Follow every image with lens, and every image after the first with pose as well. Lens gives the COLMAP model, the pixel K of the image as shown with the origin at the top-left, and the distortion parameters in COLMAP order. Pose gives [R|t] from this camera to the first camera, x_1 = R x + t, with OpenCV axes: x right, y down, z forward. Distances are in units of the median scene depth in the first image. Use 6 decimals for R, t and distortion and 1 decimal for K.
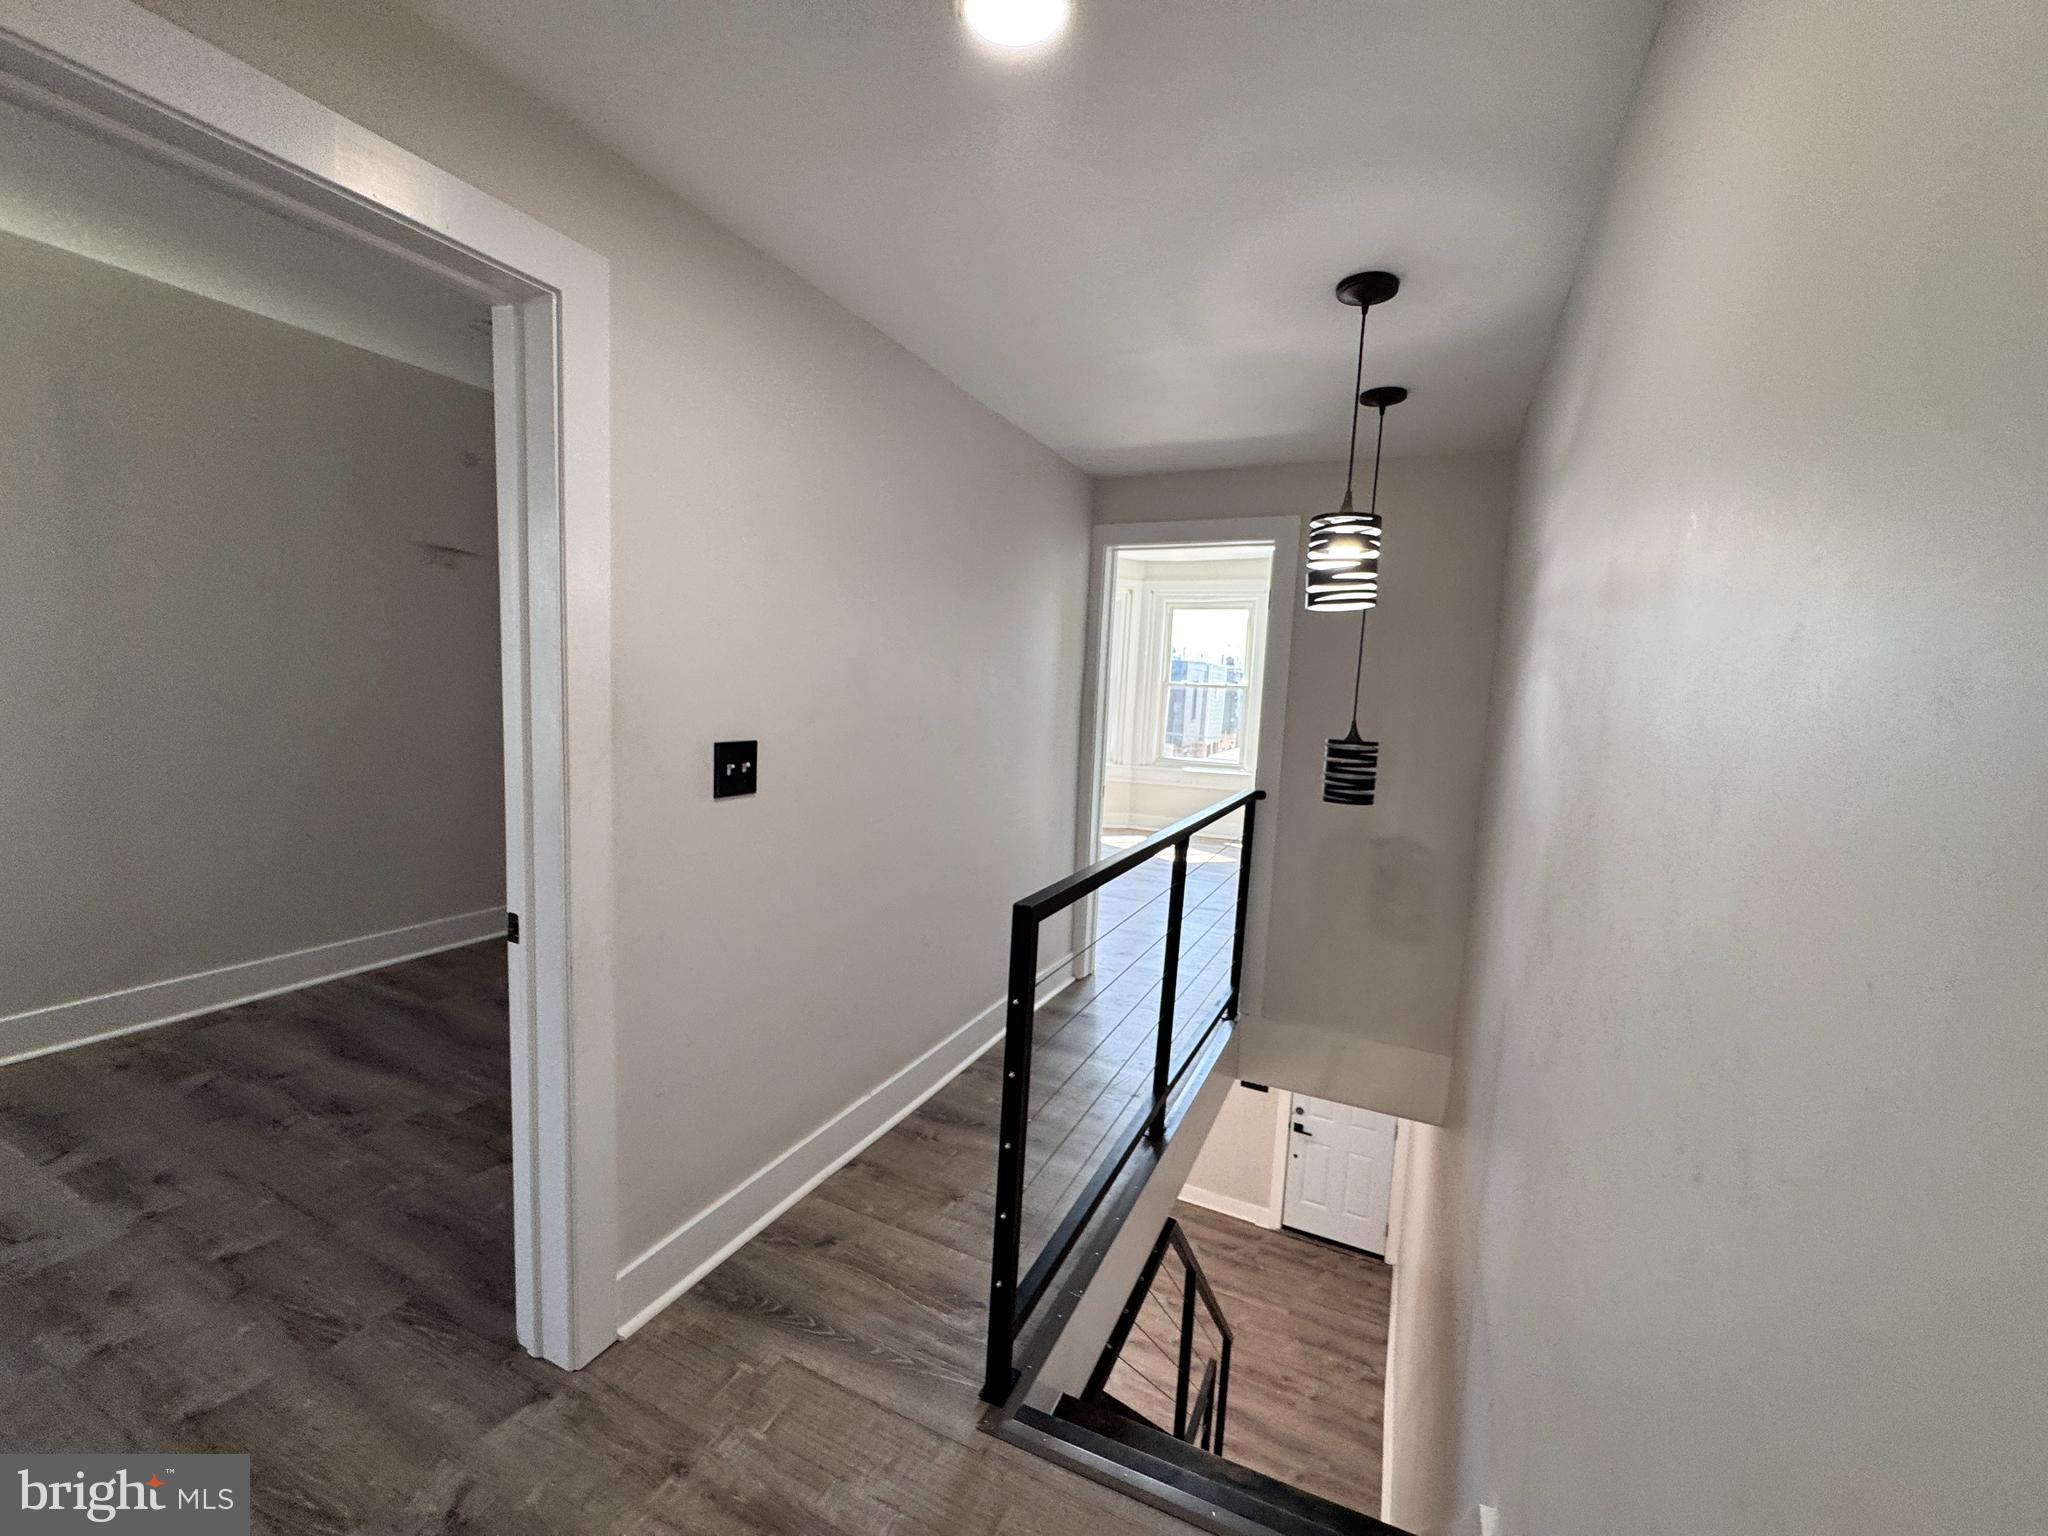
lens RADIAL K [[820.9, 0, 1020.7], [0, 820.9, 766.9], [0, 0, 1]] dist [-0.003922, 0.000602]
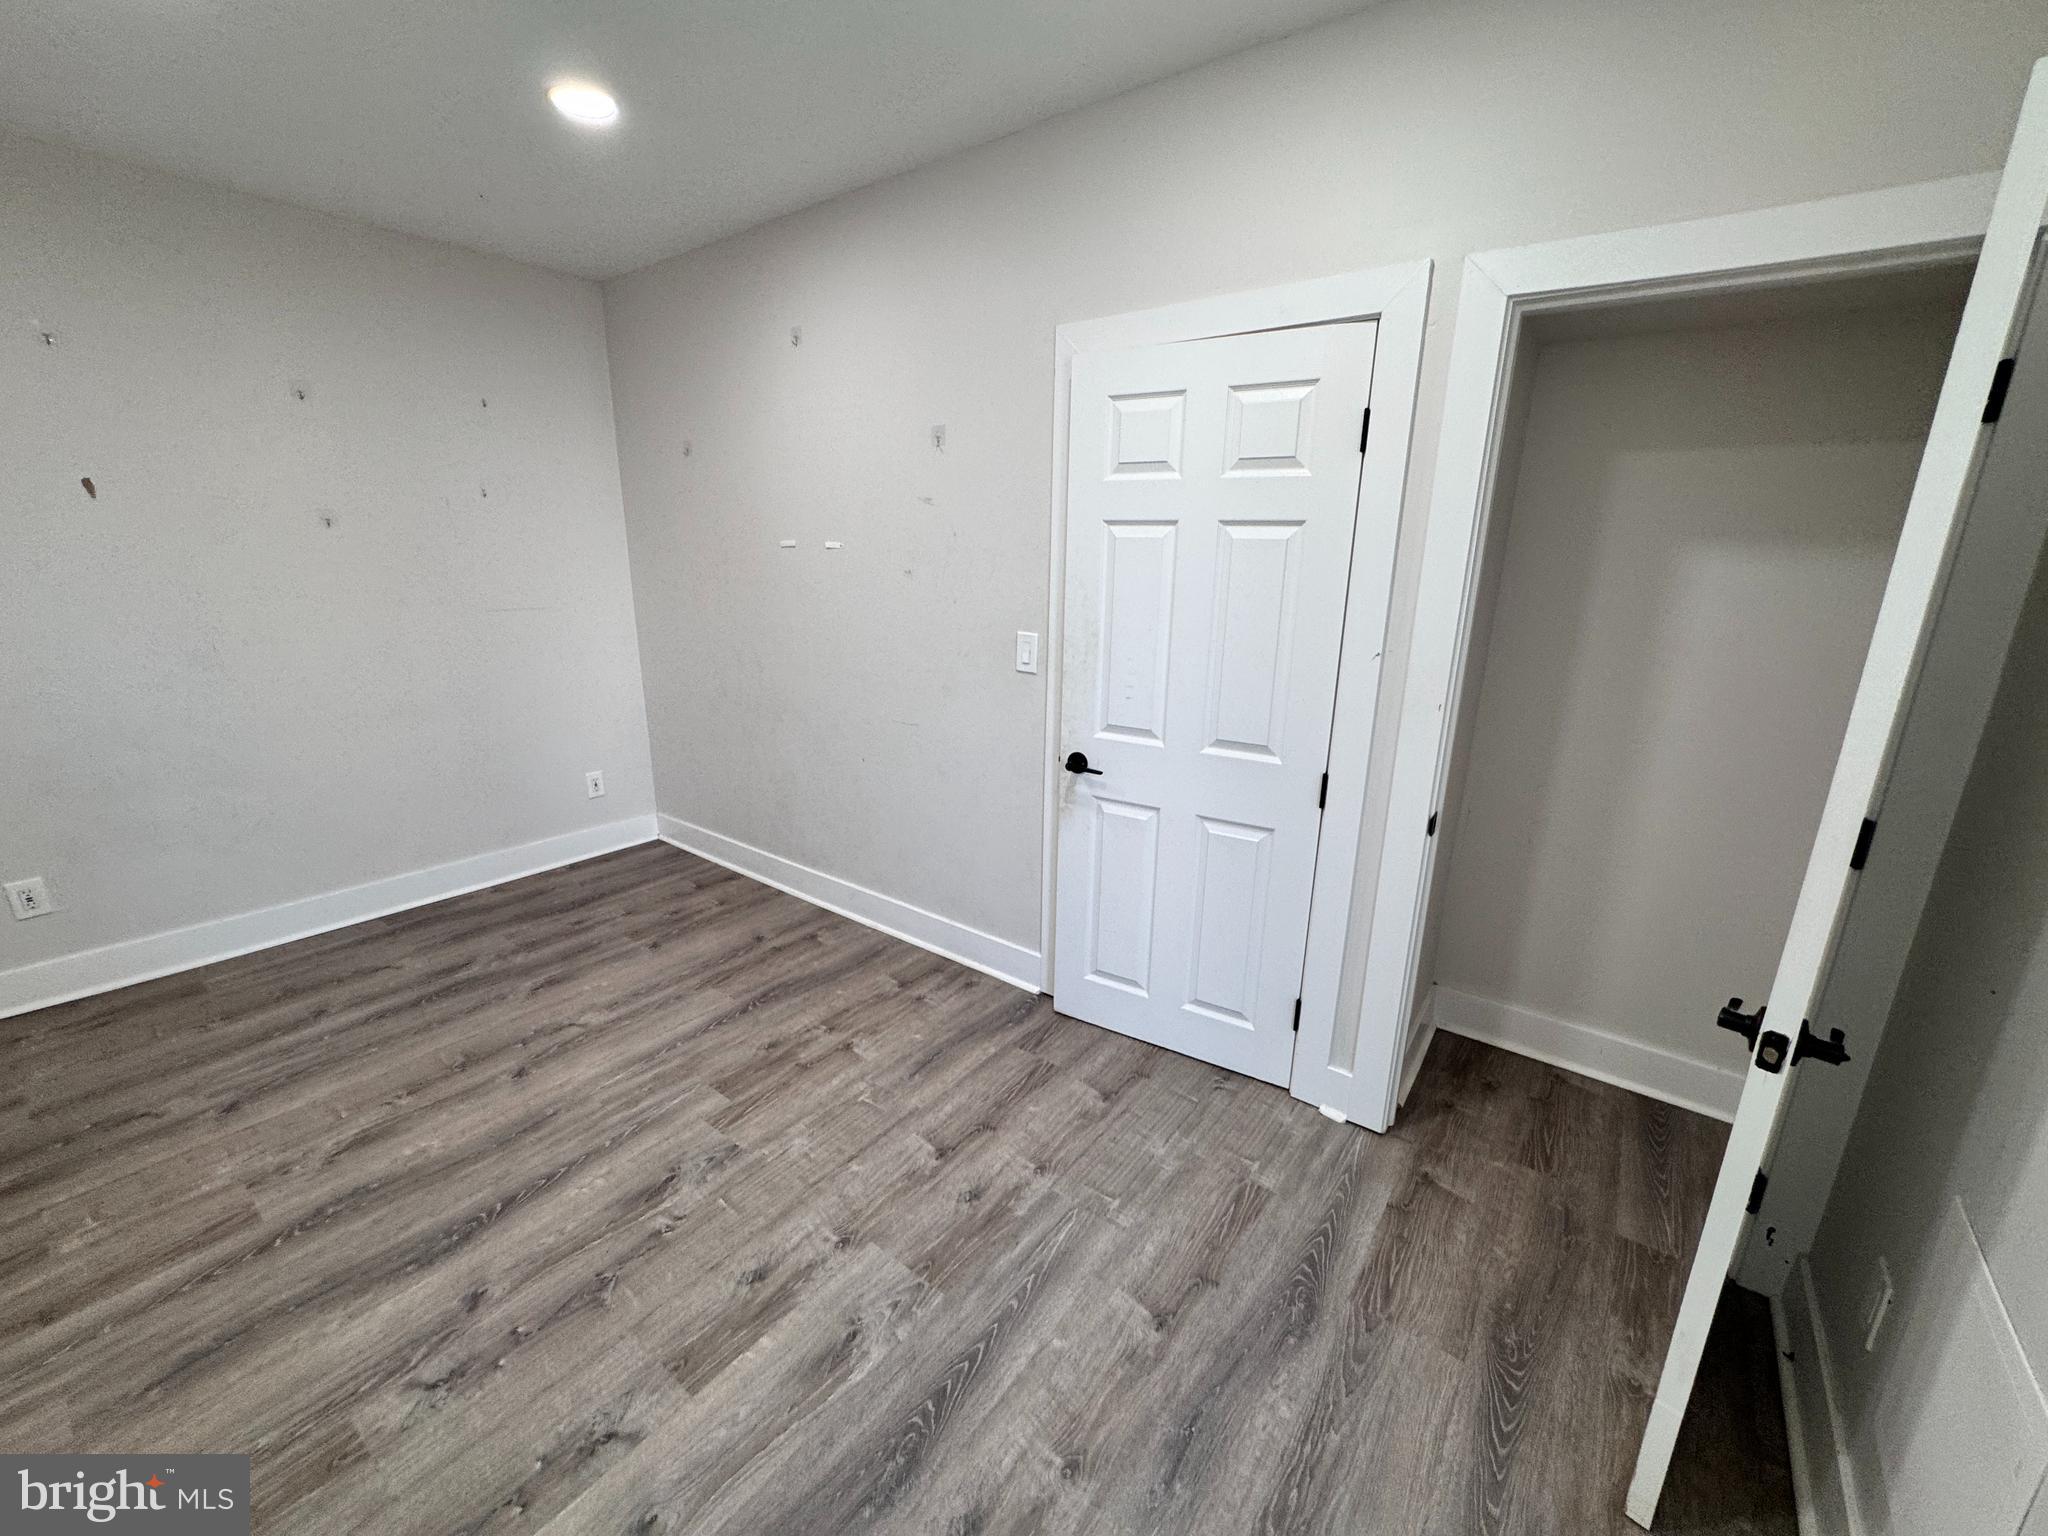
lens RADIAL K [[820.9, 0, 1020.7], [0, 820.9, 766.9], [0, 0, 1]] dist [-0.003922, 0.000602]
pose [[0.204142, -0.299612, 0.931965, -1.546319], [0.094627, 0.953594, 0.285838, -0.184530], [-0.974357, 0.029838, 0.223020, 0.524400]]
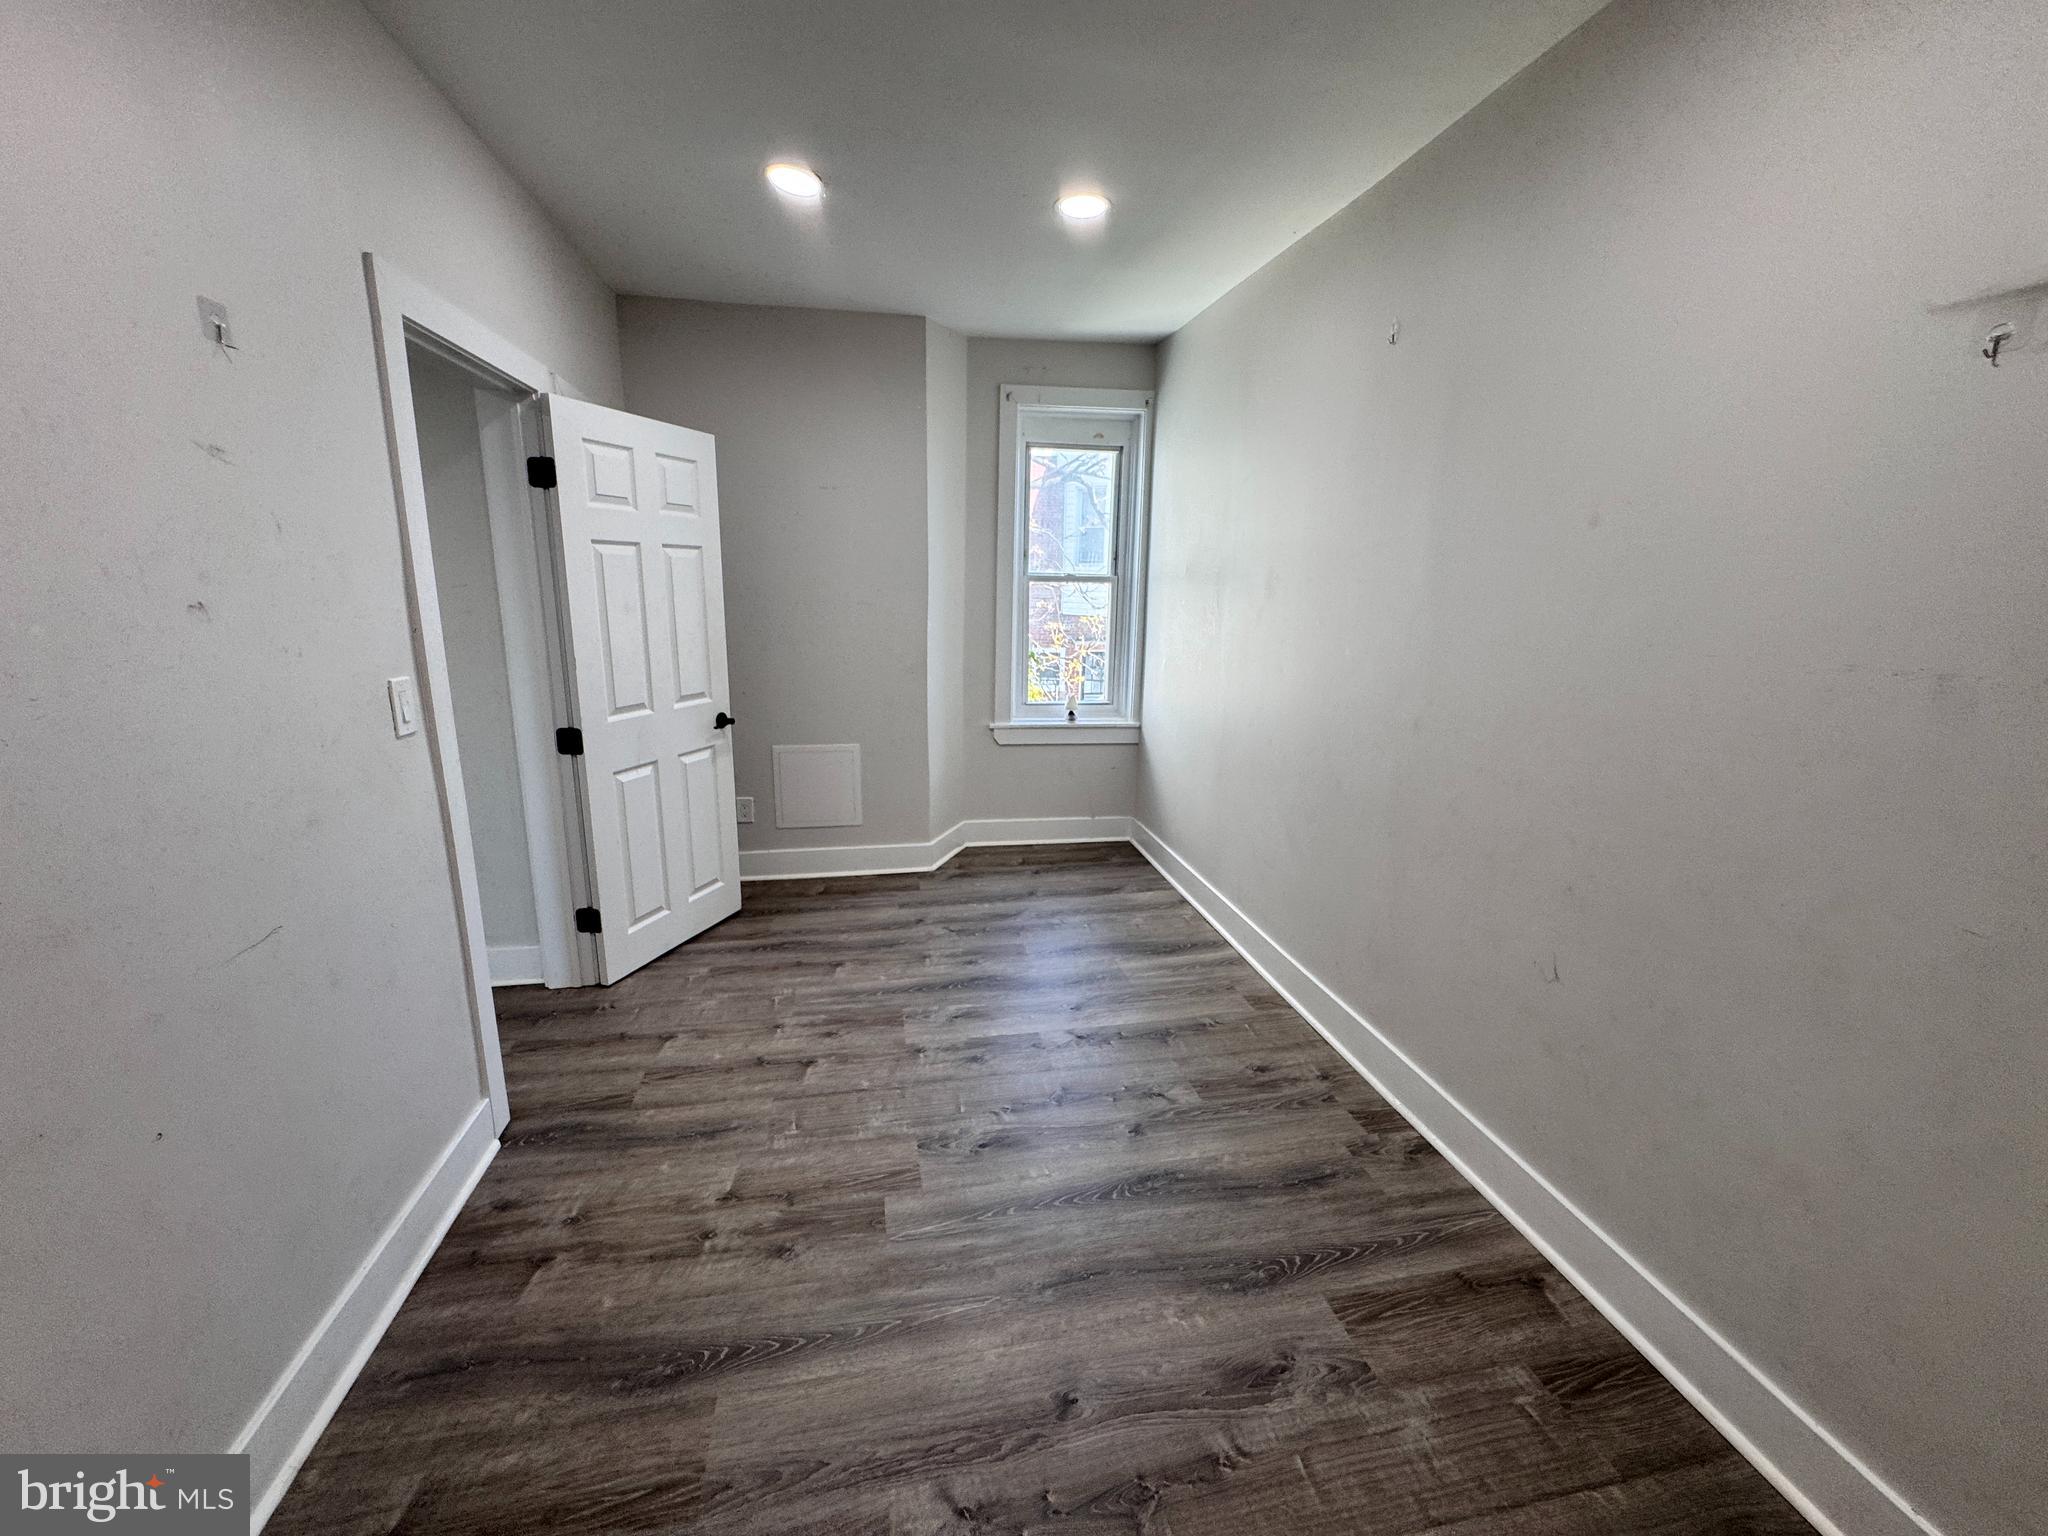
lens RADIAL K [[820.9, 0, 1020.7], [0, 820.9, 766.9], [0, 0, 1]] dist [-0.003922, 0.000602]
pose [[-0.802394, 0.073505, -0.592251, -0.403082], [-0.116033, 0.954233, 0.275635, -0.239859], [0.585406, 0.289889, -0.757142, 1.758863]]
